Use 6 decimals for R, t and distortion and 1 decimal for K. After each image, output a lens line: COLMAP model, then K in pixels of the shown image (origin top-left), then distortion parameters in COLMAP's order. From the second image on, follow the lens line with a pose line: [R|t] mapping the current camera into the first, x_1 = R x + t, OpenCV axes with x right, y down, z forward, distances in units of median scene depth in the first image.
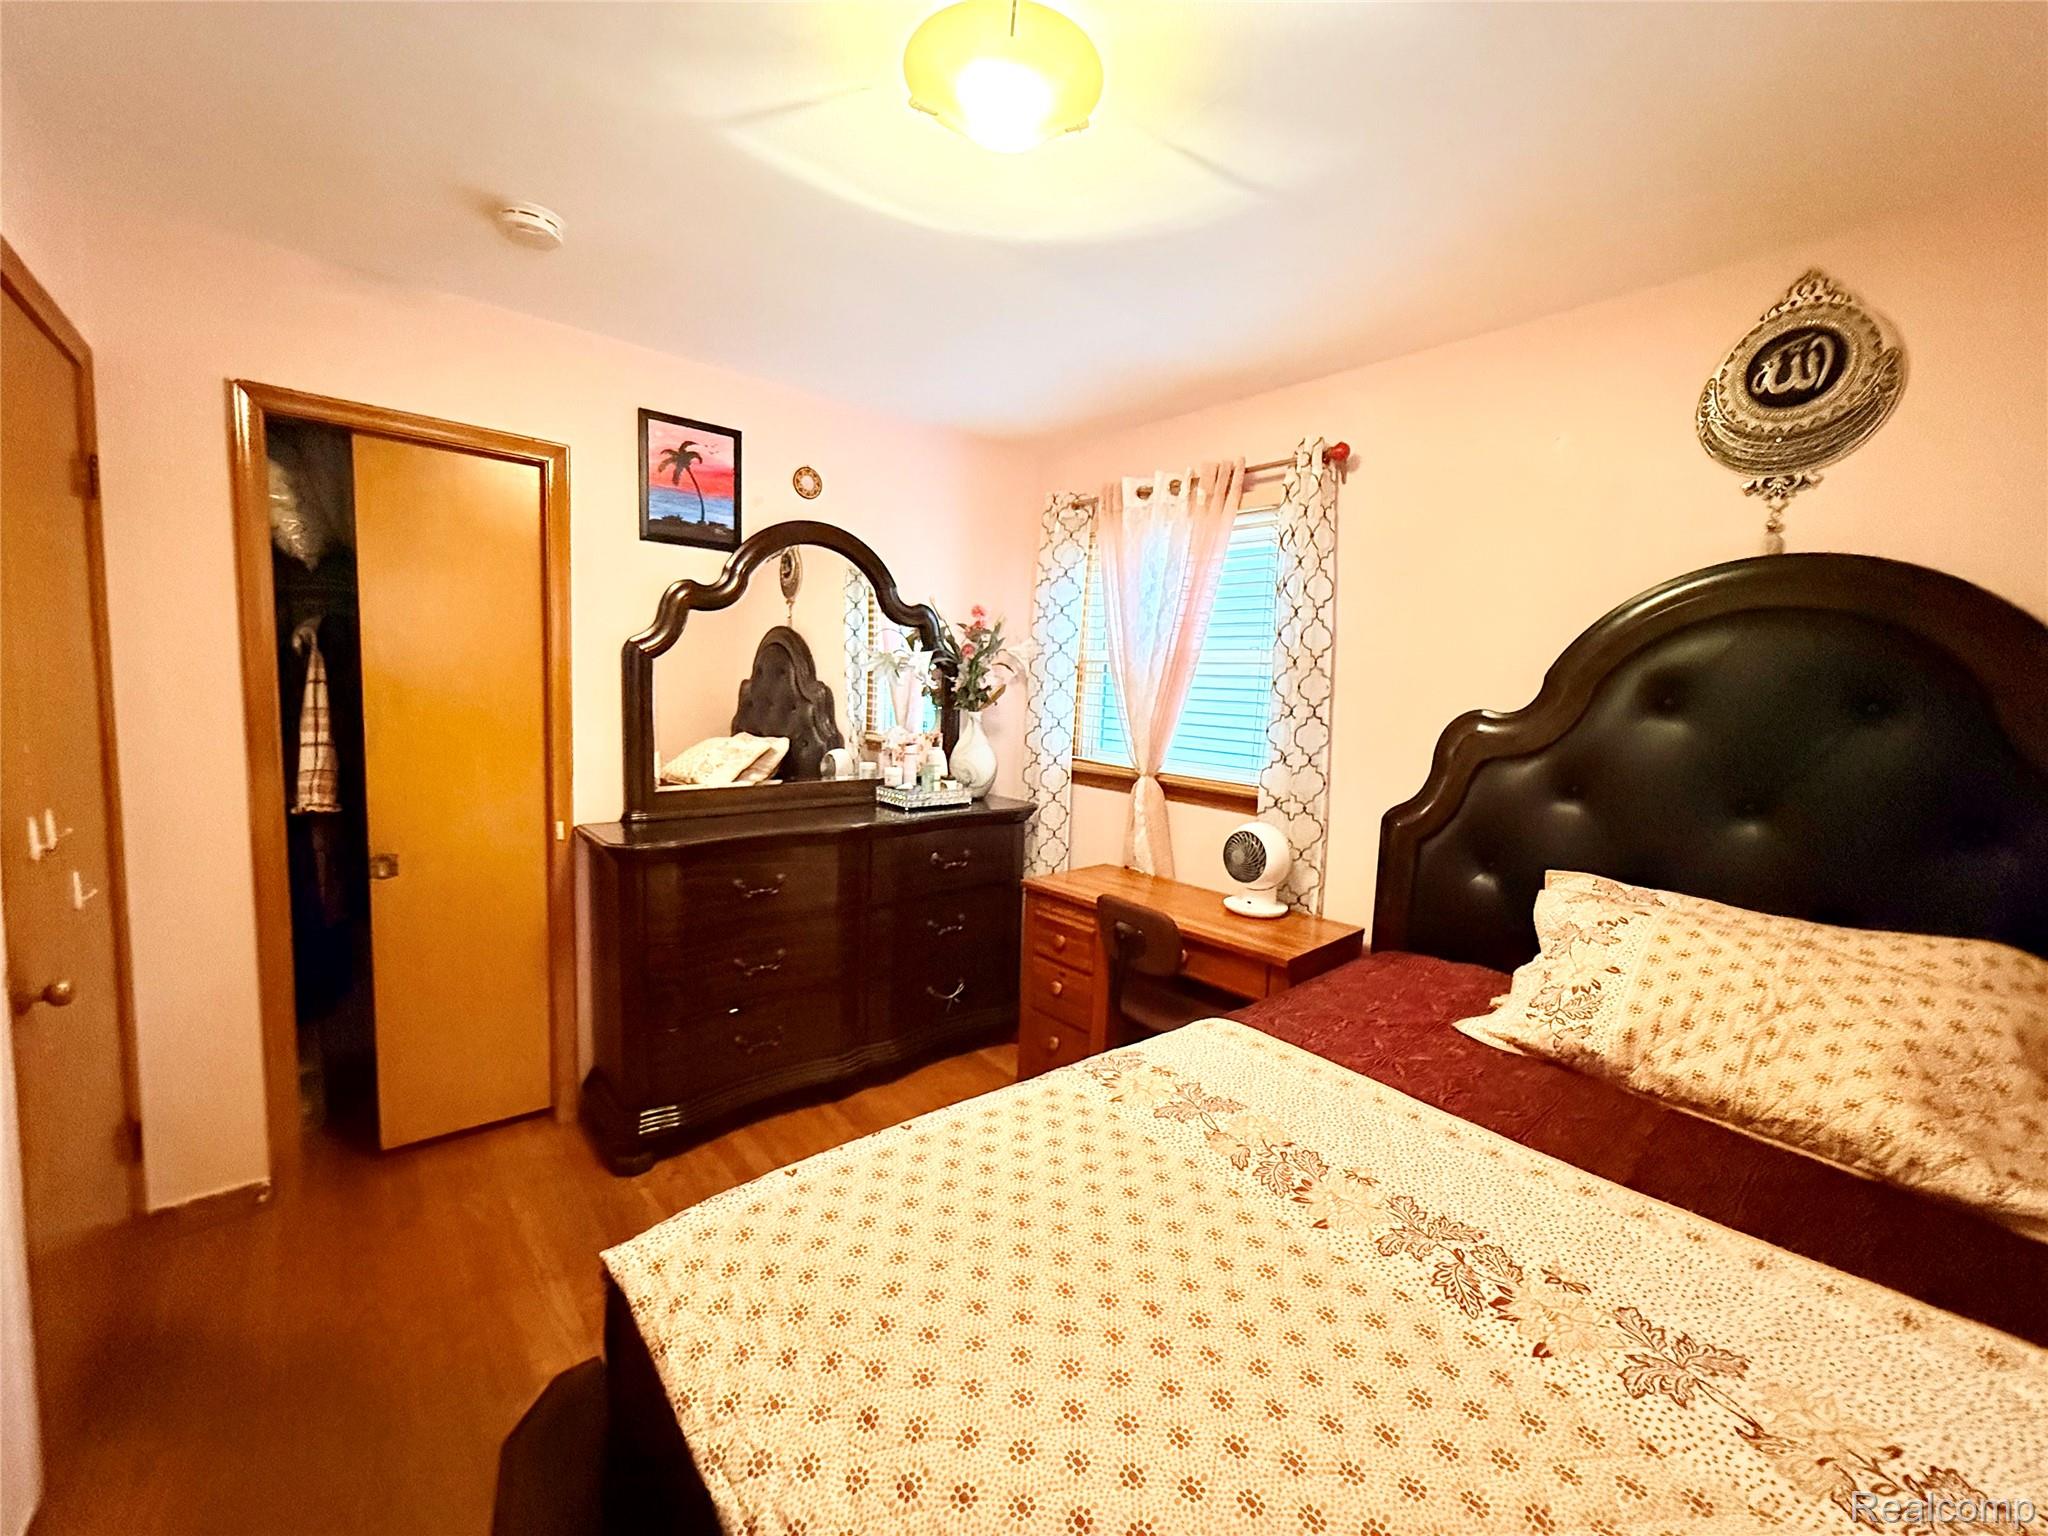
lens RADIAL K [[817.6, 0, 1030.3], [0, 817.6, 770.1], [0, 0, 1]] dist [0.002717, -0.000015]
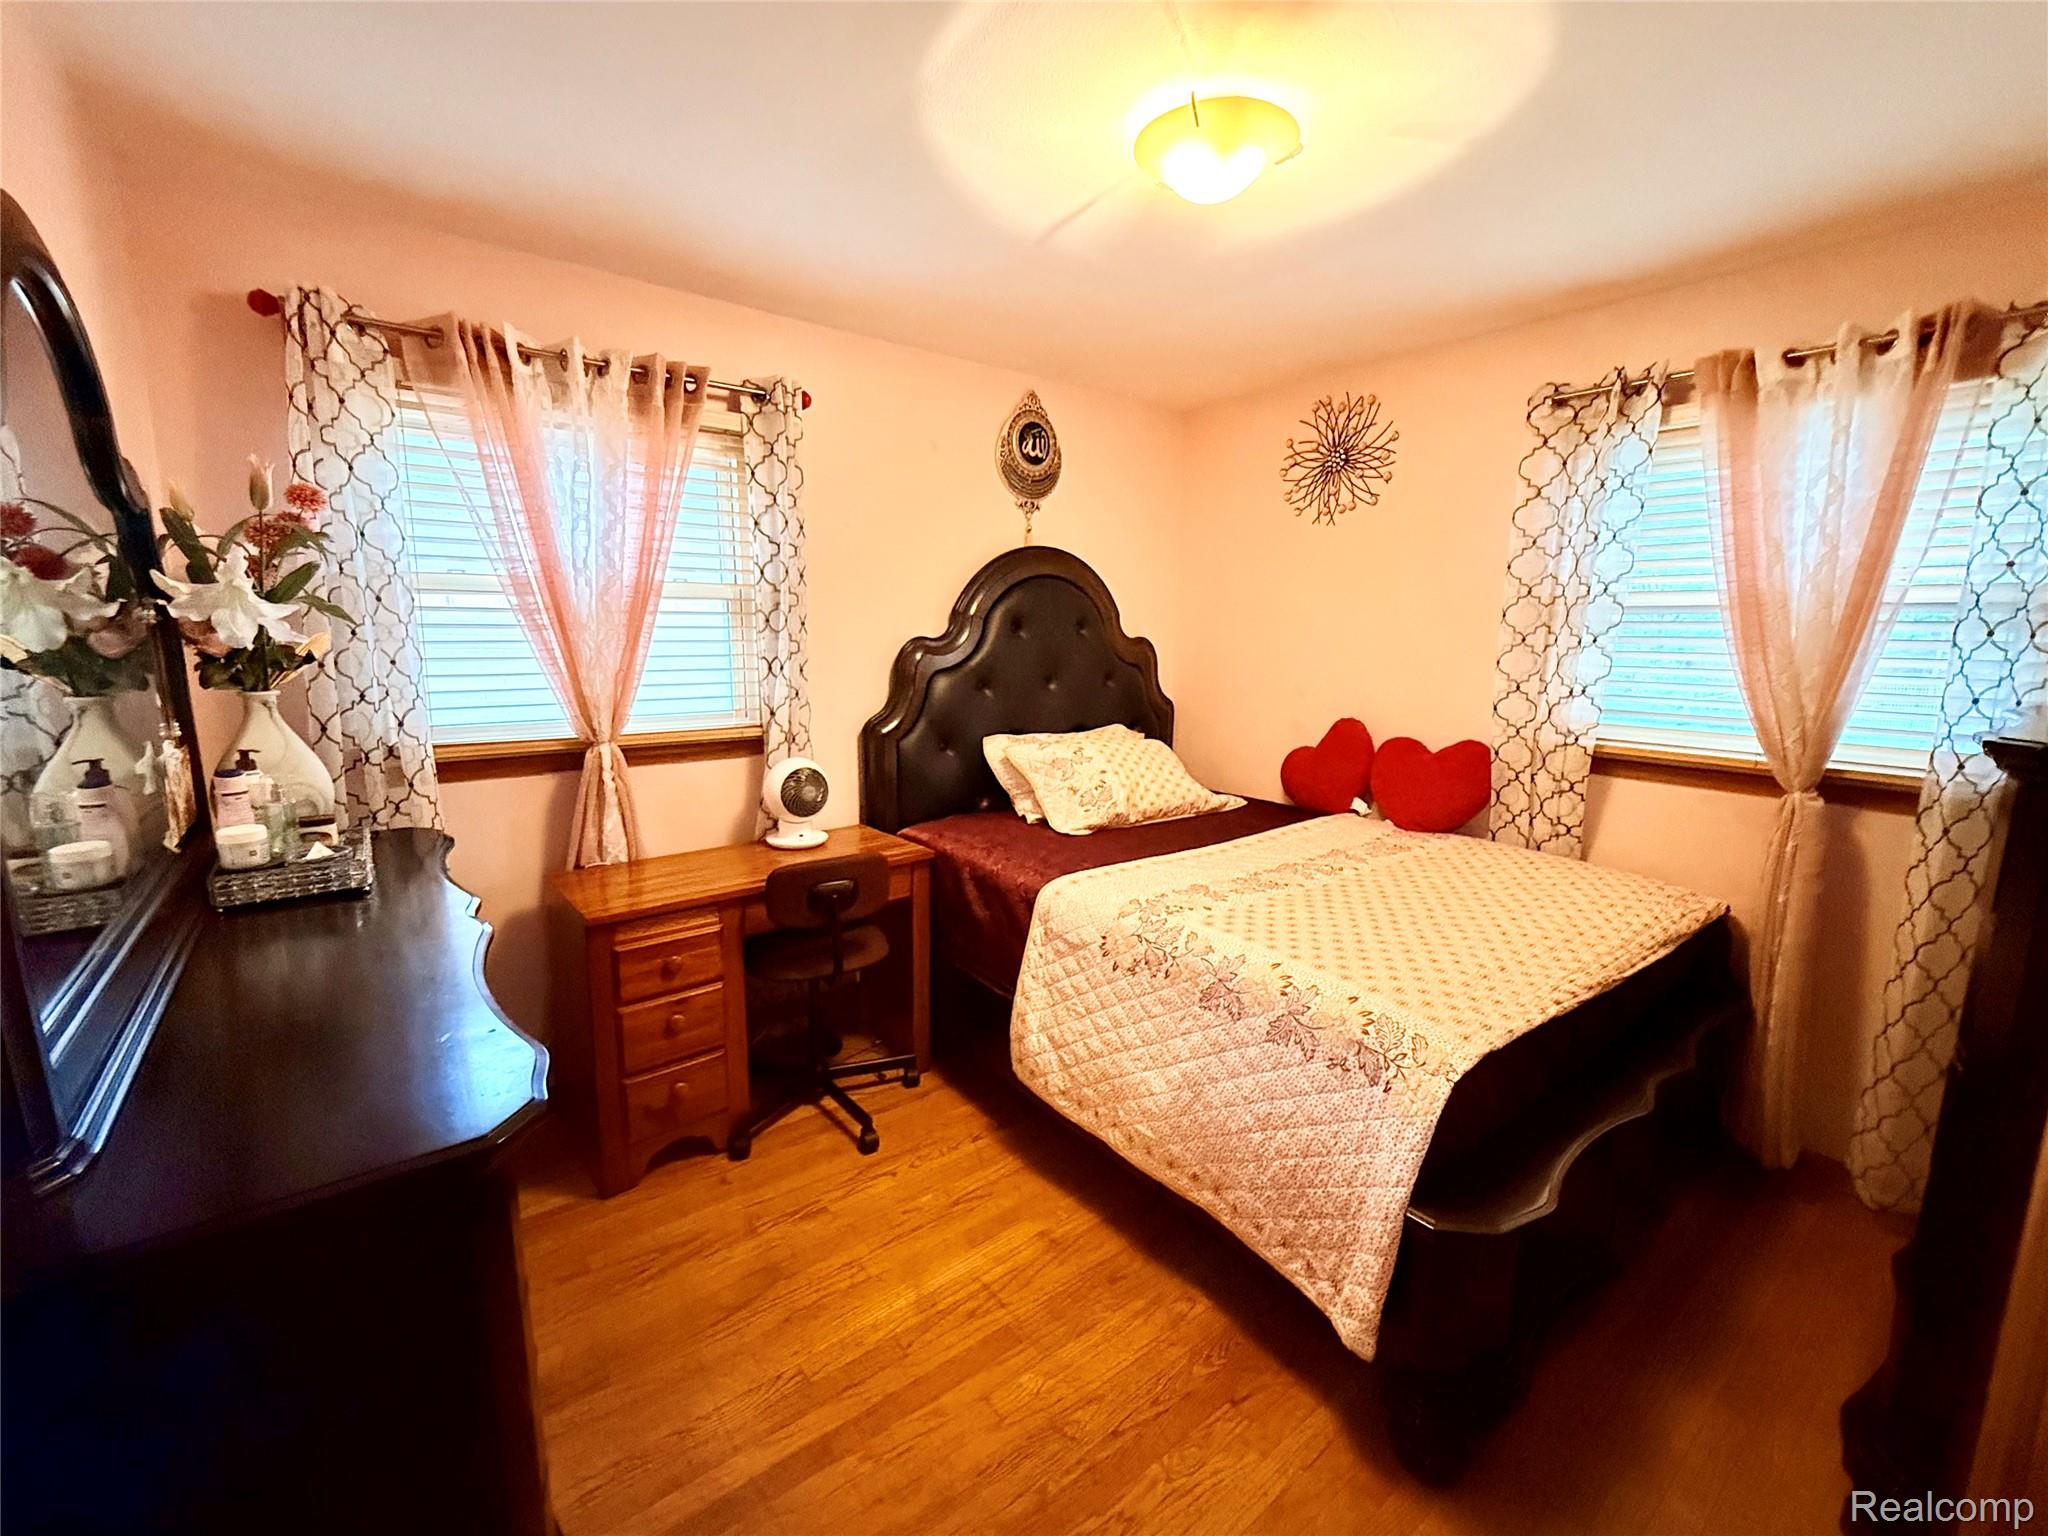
lens RADIAL K [[848.7, 0, 1024.0], [0, 848.7, 768.0], [0, 0, 1]] dist [-0.001279, -0.000113]
pose [[0.049870, -0.205437, 0.977399, -1.096225], [0.098424, 0.974864, 0.199882, -0.158252], [-0.993894, 0.086231, 0.068836, 0.943898]]
